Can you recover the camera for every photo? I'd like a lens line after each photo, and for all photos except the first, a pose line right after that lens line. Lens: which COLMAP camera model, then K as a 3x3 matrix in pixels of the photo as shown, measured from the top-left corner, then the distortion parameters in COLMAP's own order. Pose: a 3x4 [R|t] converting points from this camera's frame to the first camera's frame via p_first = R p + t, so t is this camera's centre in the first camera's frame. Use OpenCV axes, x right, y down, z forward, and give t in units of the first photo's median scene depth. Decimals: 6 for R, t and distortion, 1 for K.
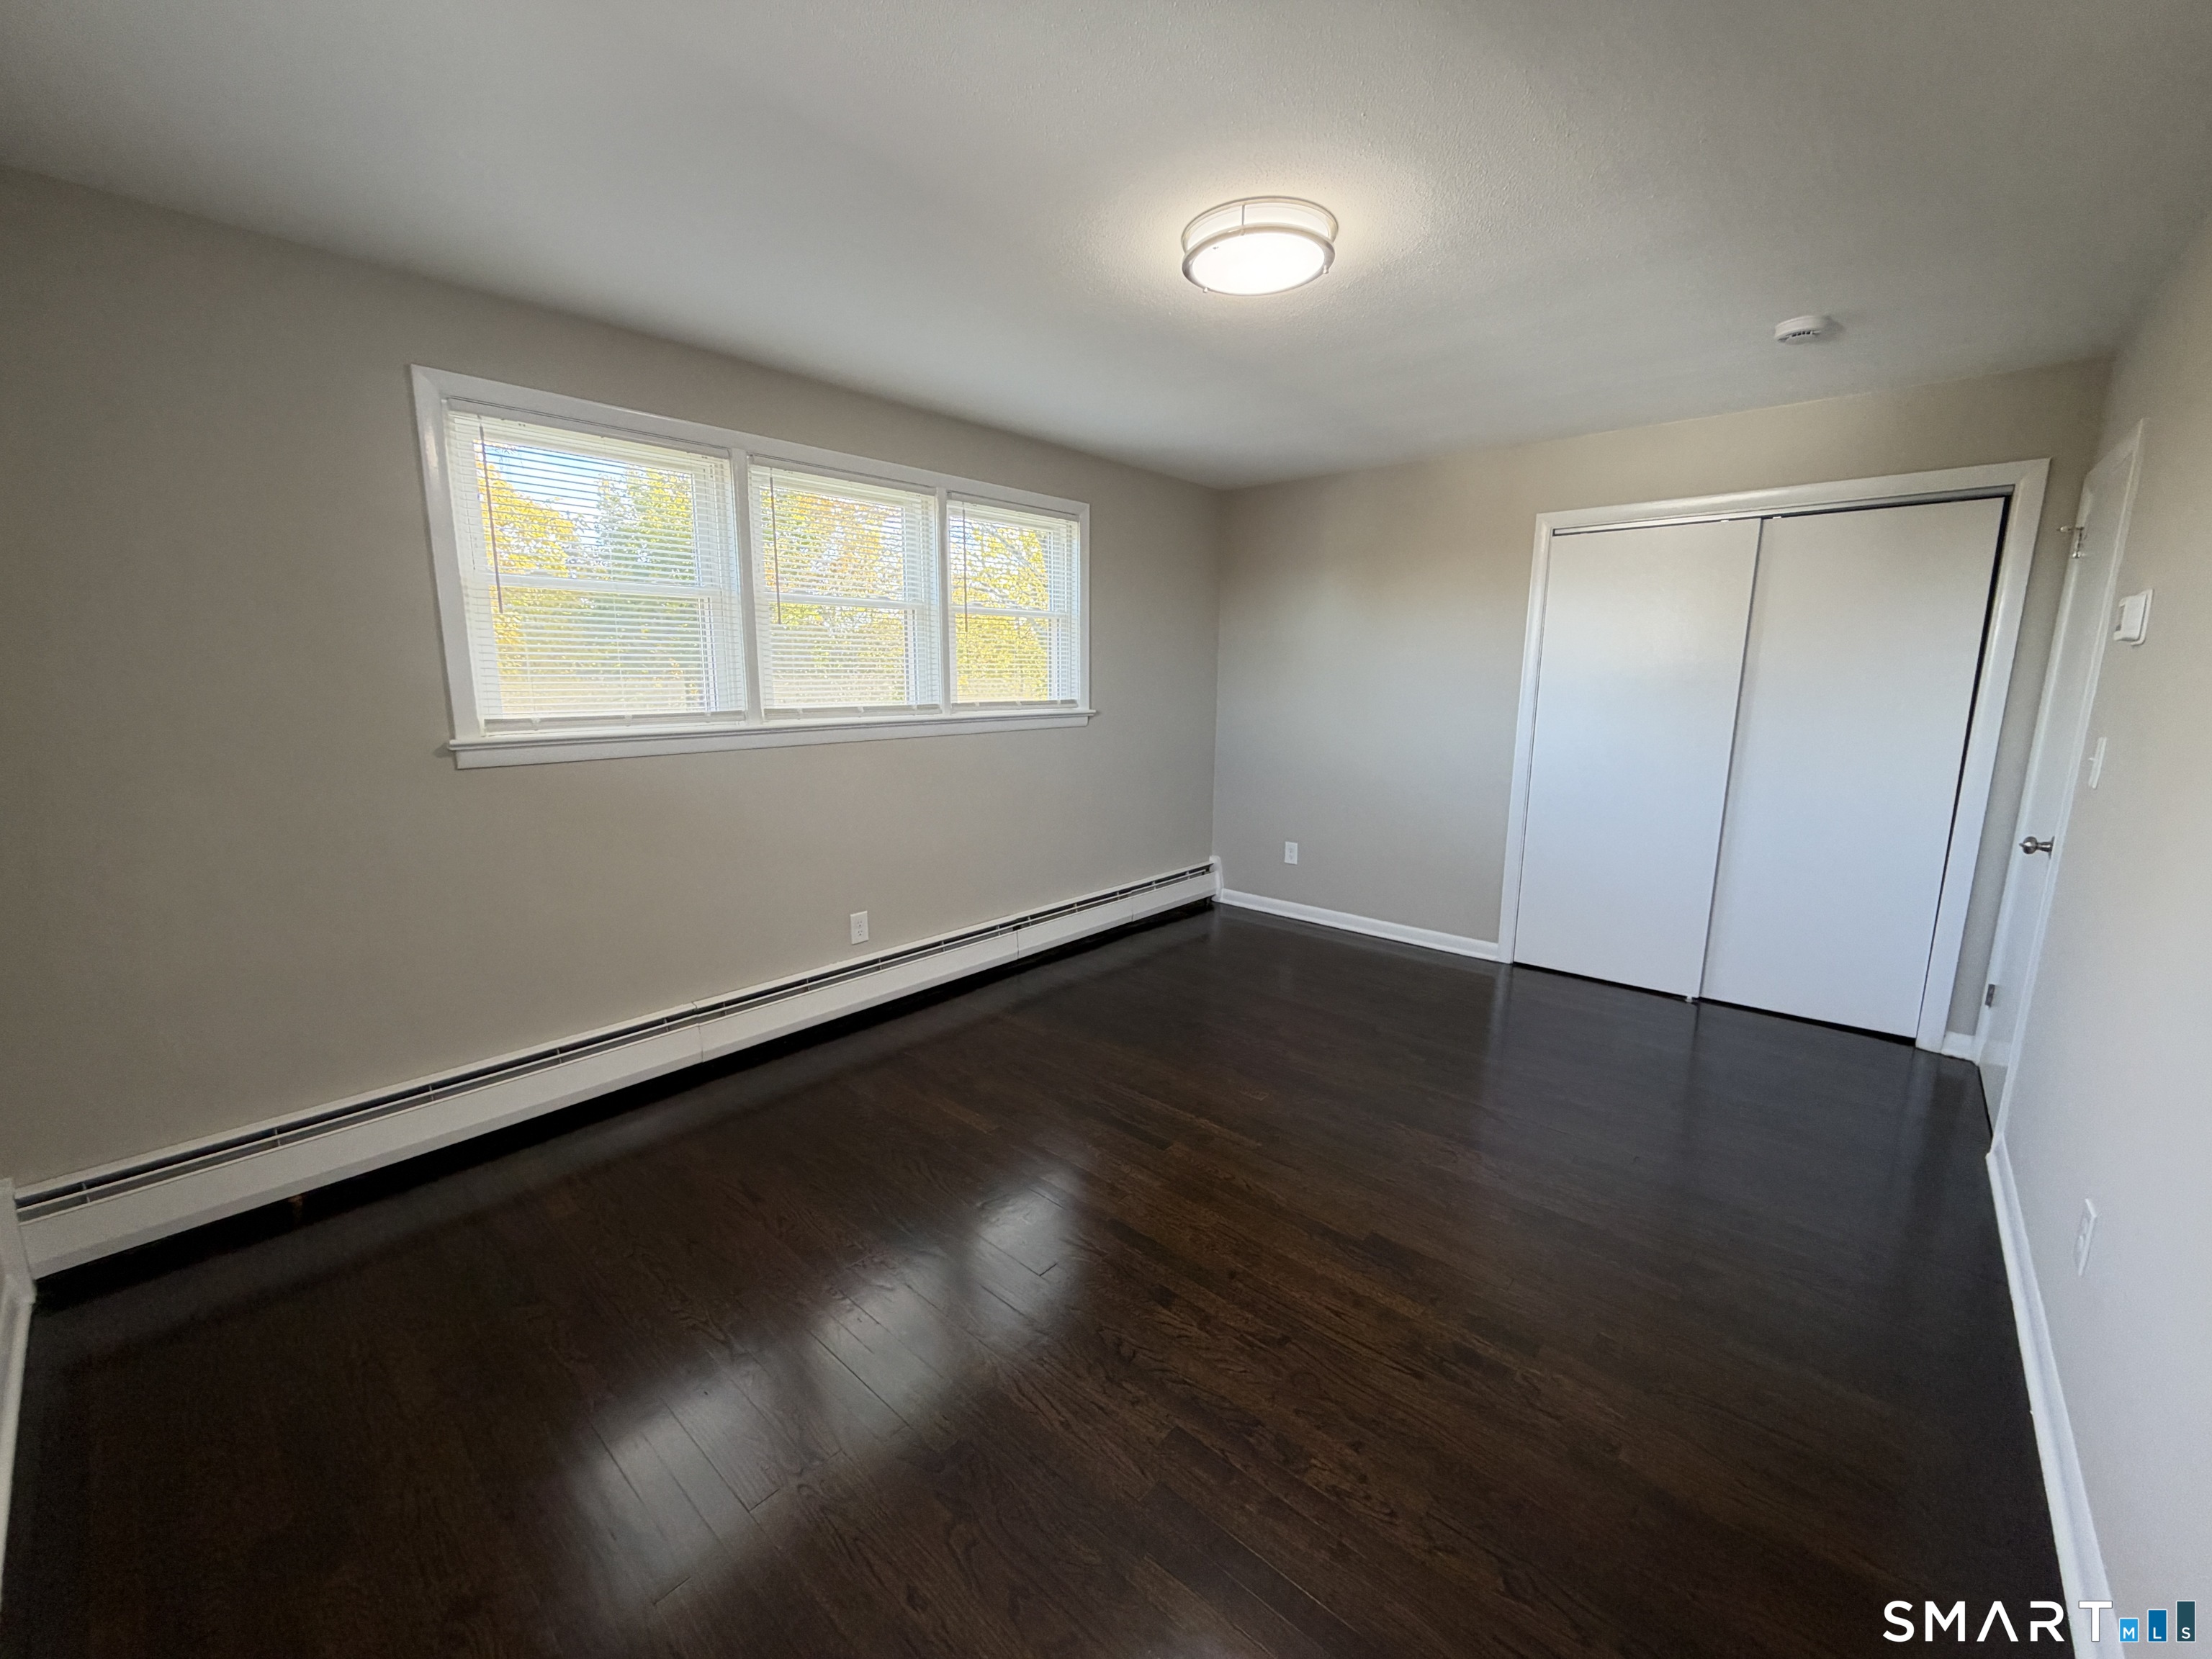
lens RADIAL K [[879.3, 0, 1103.3], [0, 879.3, 827.5], [0, 0, 1]] dist [0.000393, -0.000967]
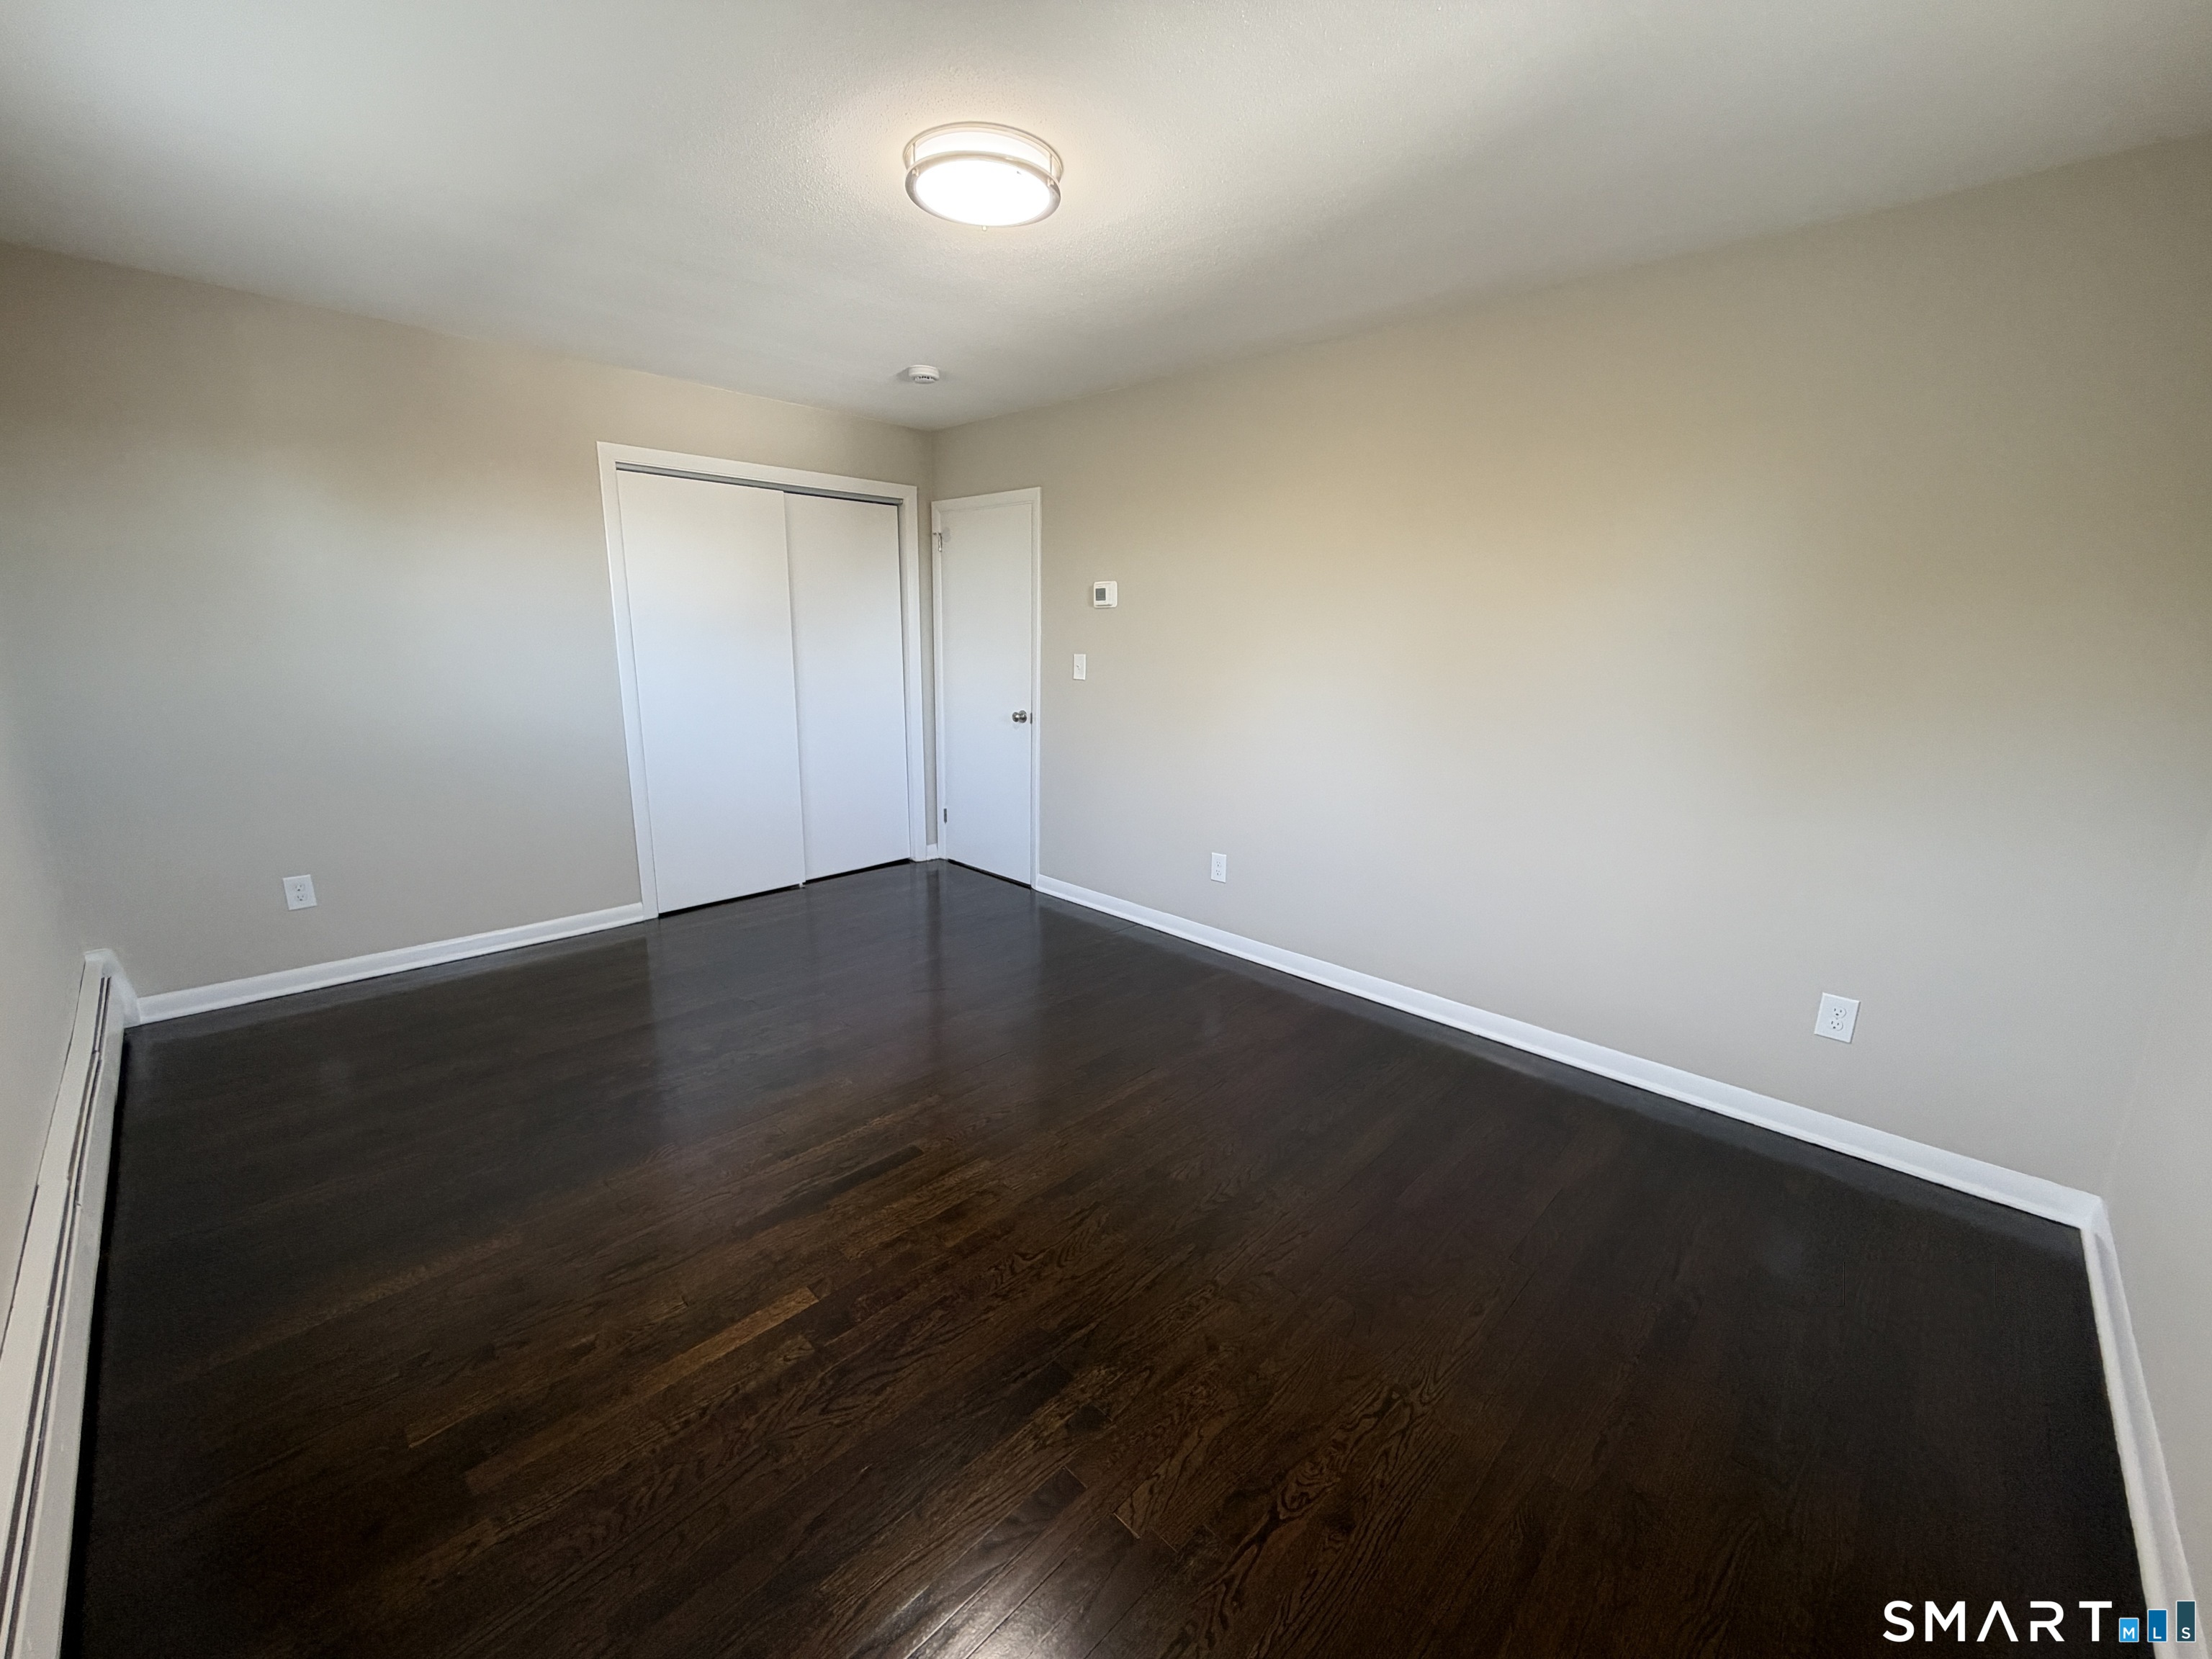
lens RADIAL K [[879.3, 0, 1100.1], [0, 879.3, 826.4], [0, 0, 1]] dist [0.000393, -0.000967]
pose [[0.049854, -0.226304, 0.972780, -0.480109], [0.159836, 0.963246, 0.215894, -0.080832], [-0.985884, 0.144723, 0.084193, 0.463335]]
